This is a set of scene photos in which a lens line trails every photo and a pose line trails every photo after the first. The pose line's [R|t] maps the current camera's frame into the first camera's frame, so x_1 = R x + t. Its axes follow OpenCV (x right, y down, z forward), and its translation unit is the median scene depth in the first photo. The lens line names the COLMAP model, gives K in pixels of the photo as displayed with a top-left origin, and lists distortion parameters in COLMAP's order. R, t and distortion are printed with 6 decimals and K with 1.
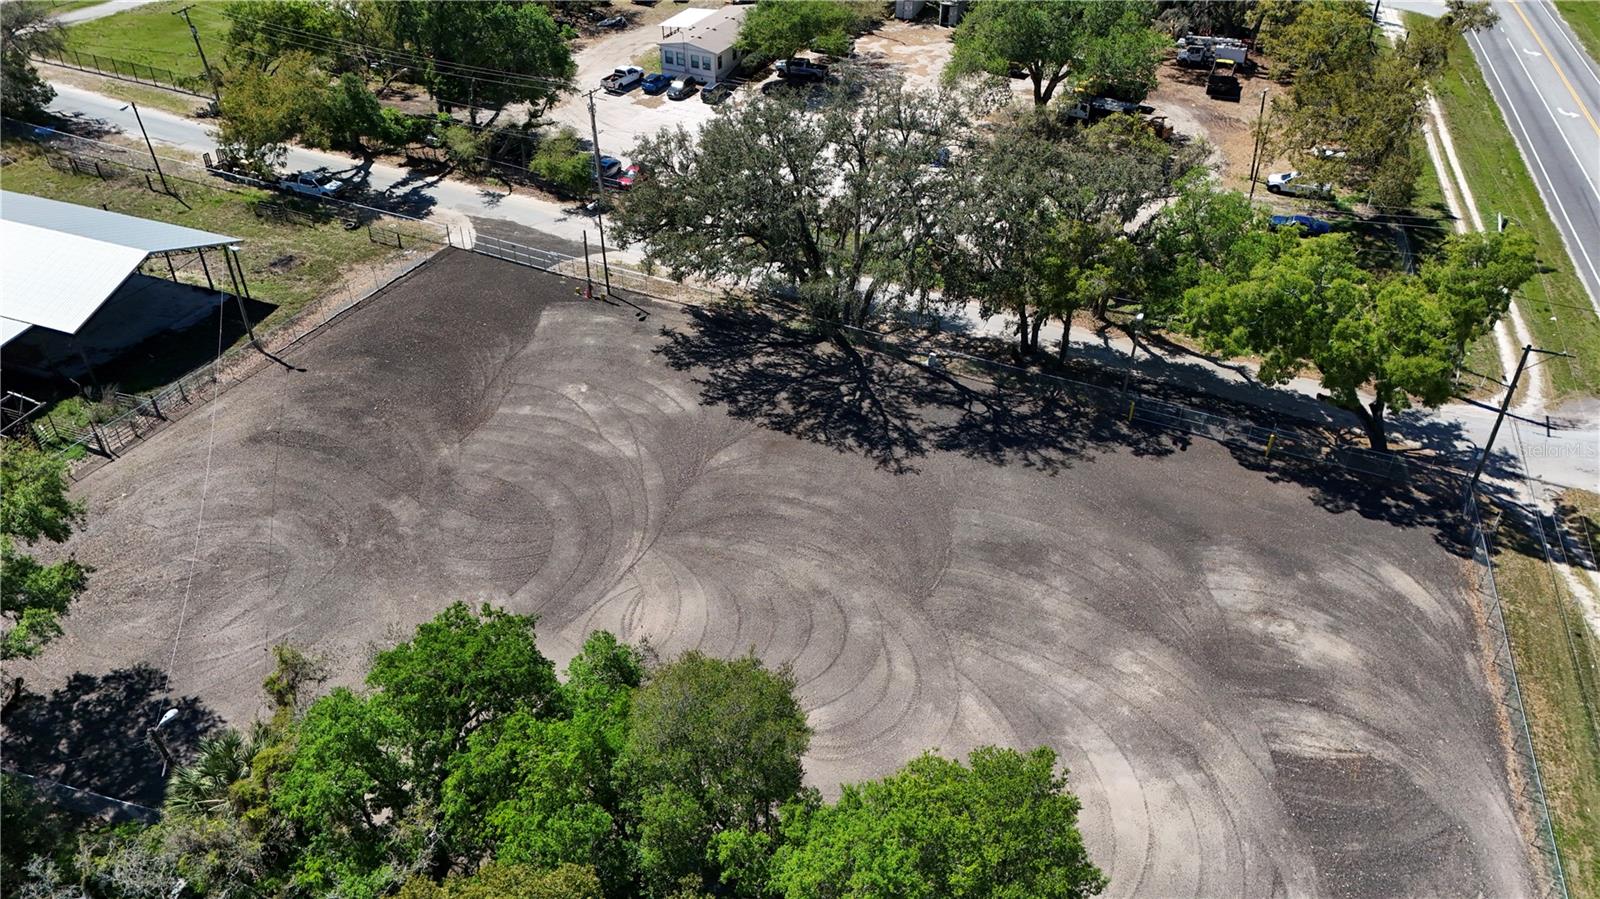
lens RADIAL K [[1171.2, 0, 800.0], [0, 1171.2, 449.5], [0, 0, 1]] dist [0.091105, -0.102253]
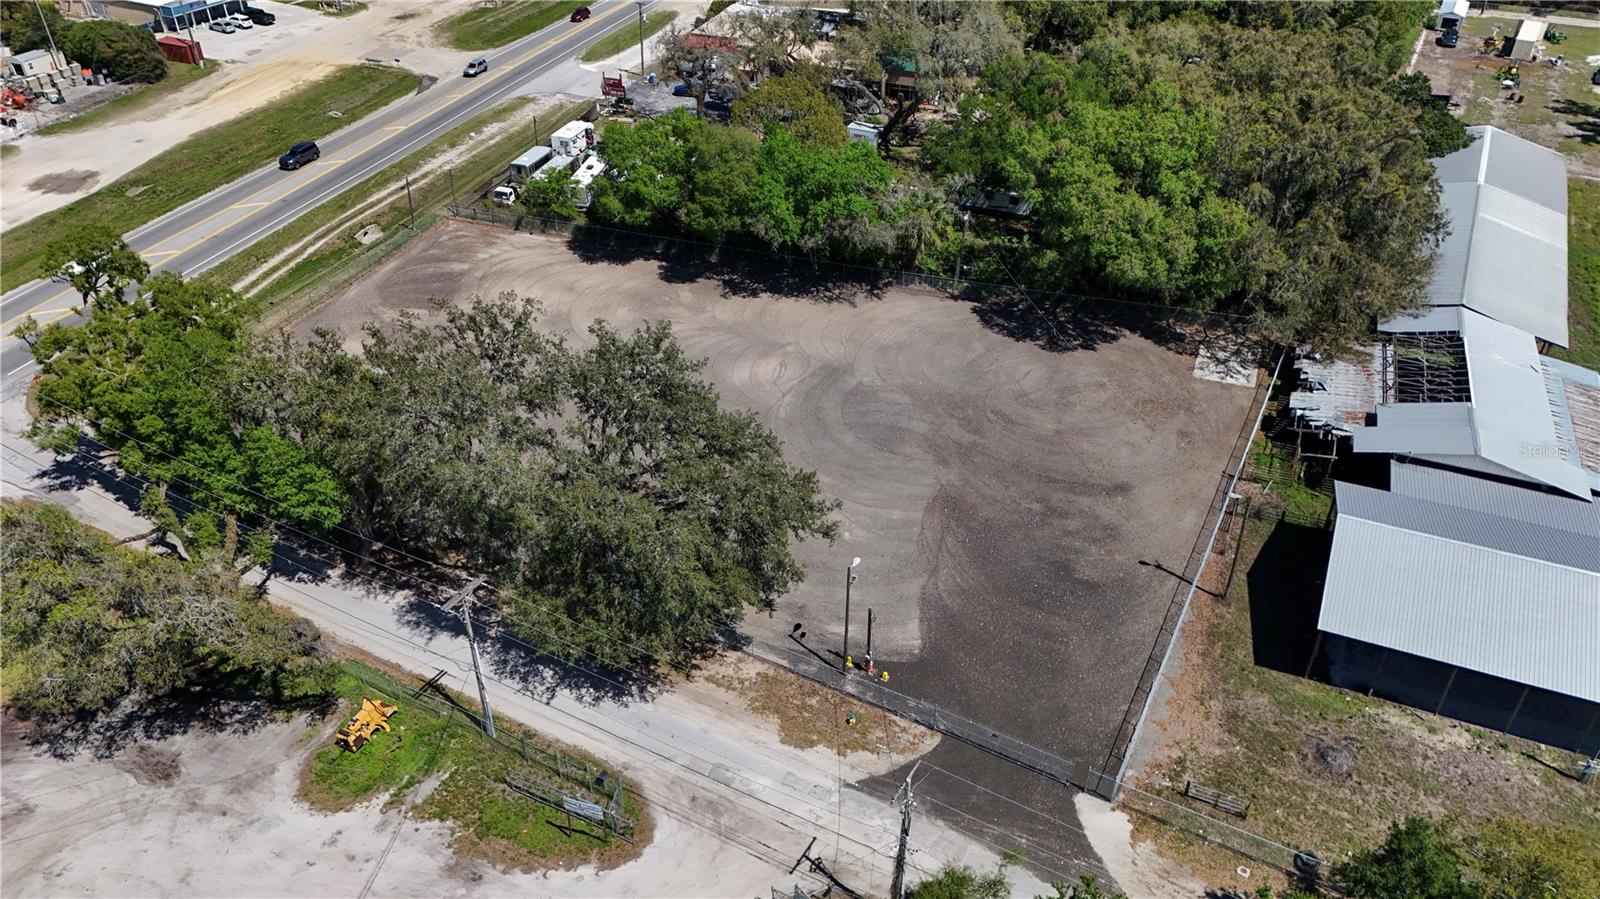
lens RADIAL K [[1171.2, 0, 800.0], [0, 1171.2, 449.5], [0, 0, 1]] dist [0.091105, -0.102253]
pose [[-0.998929, -0.035206, 0.030009, -0.178782], [0.016729, 0.329862, 0.943881, -1.054594], [-0.043129, 0.943372, -0.328920, 1.309762]]
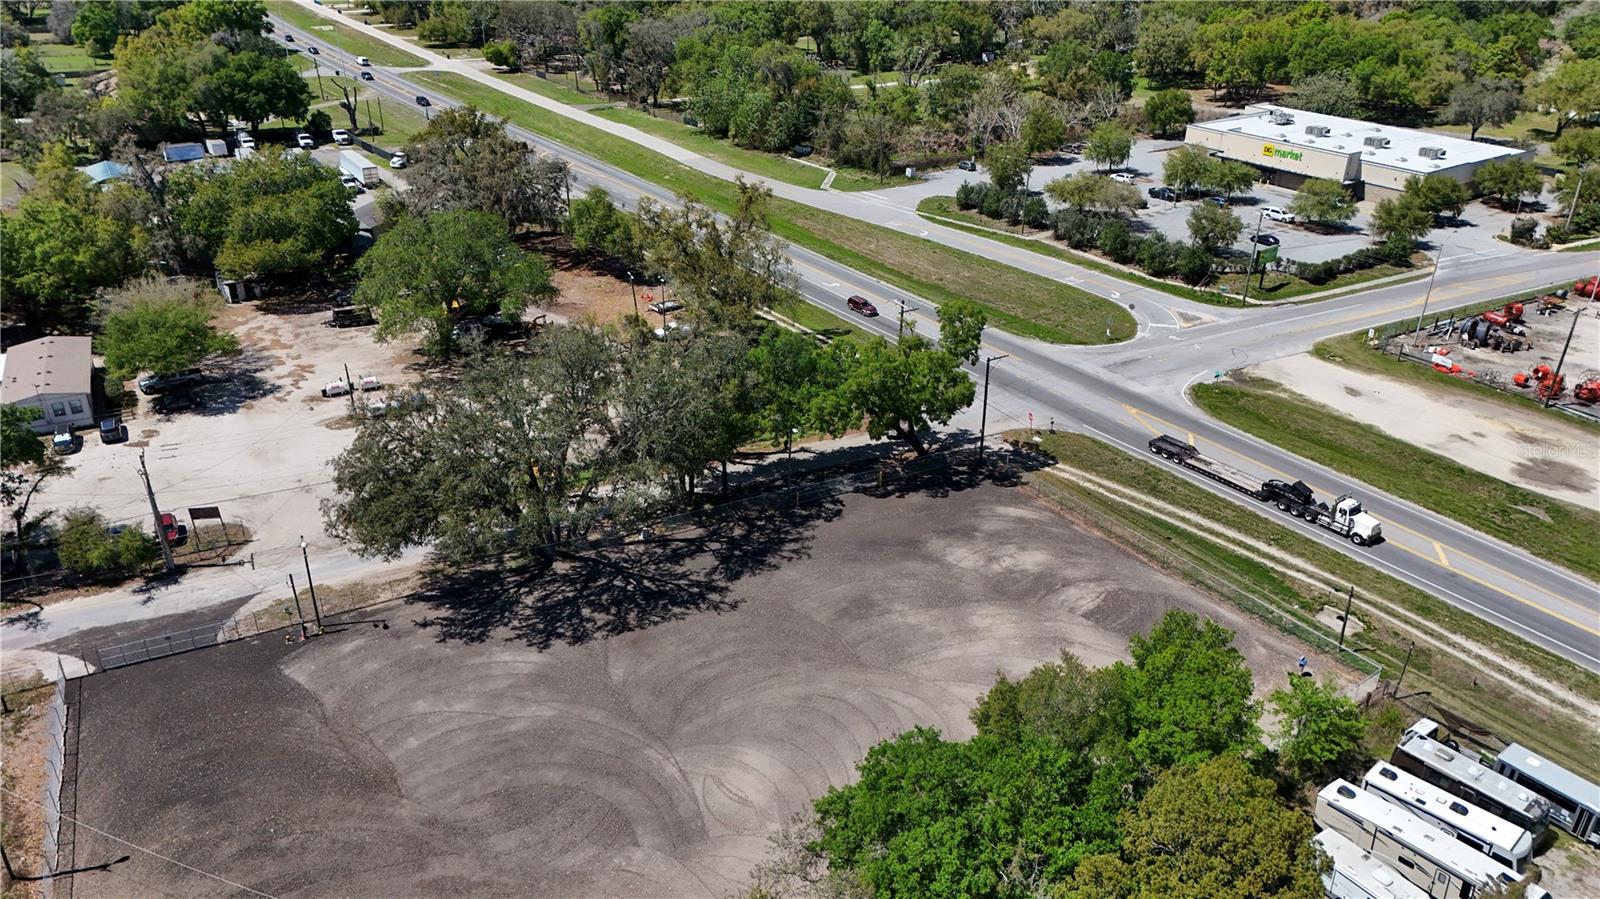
lens RADIAL K [[1171.2, 0, 800.0], [0, 1171.2, 449.5], [0, 0, 1]] dist [0.091105, -0.102253]
pose [[0.606276, -0.359459, 0.709379, -0.656981], [0.460788, 0.885802, 0.055042, -0.156449], [-0.648154, 0.293502, 0.702675, 0.030688]]
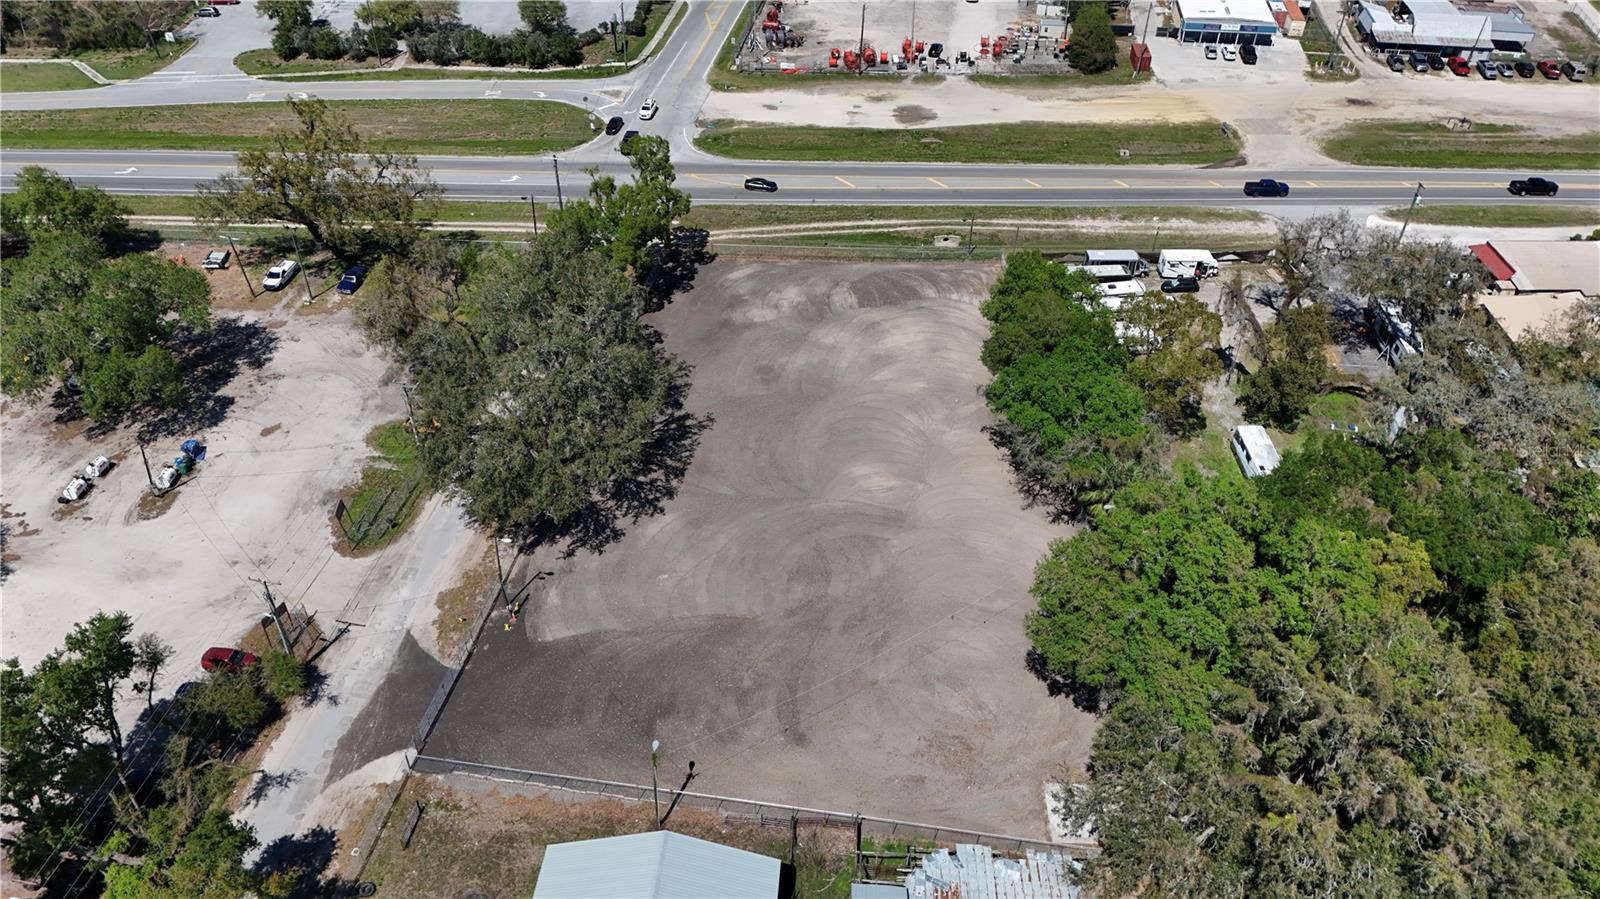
lens RADIAL K [[1171.2, 0, 800.0], [0, 1171.2, 449.5], [0, 0, 1]] dist [0.091105, -0.102253]
pose [[-0.287797, -0.609735, 0.738510, -1.114612], [0.552677, 0.524027, 0.648030, -0.892641], [-0.782126, 0.594659, 0.186173, 0.593390]]
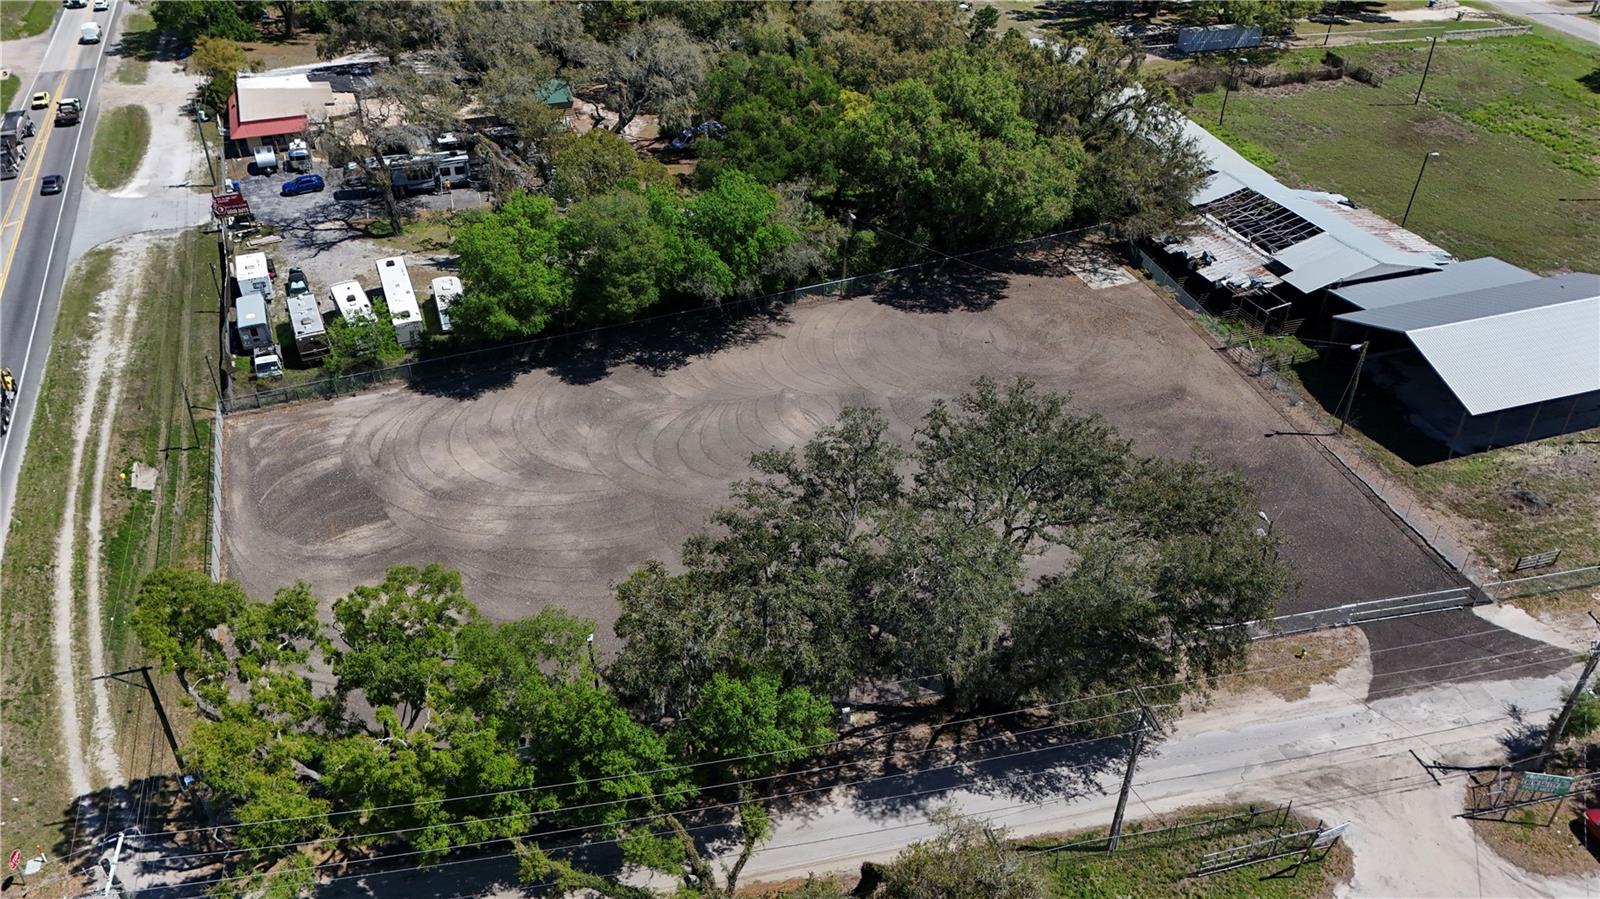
lens RADIAL K [[1171.2, 0, 800.0], [0, 1171.2, 449.5], [0, 0, 1]] dist [0.091105, -0.102253]
pose [[-0.781514, 0.351138, -0.515692, 0.525267], [-0.371519, 0.402114, 0.836826, -0.871956], [0.501209, 0.845581, -0.183803, 1.053398]]
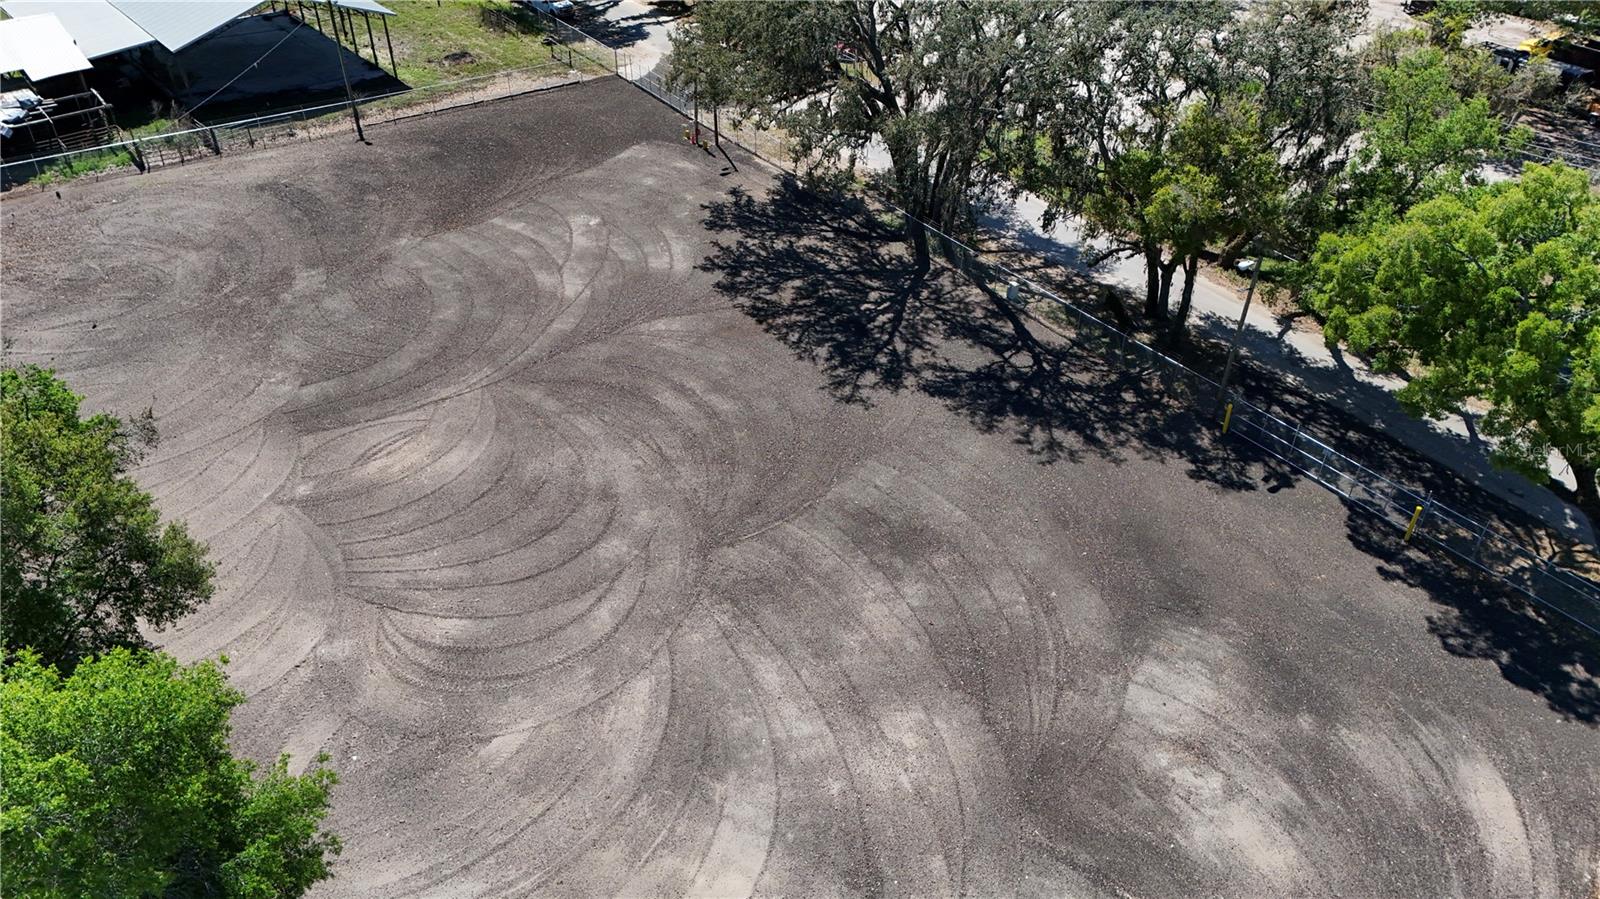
lens RADIAL K [[1171.2, 0, 800.0], [0, 1171.2, 449.5], [0, 0, 1]] dist [0.091105, -0.102253]
pose [[0.873056, 0.284381, -0.396107, 0.338638], [-0.285838, 0.956595, 0.056764, 0.014724], [0.395056, 0.063664, 0.916448, 0.305607]]
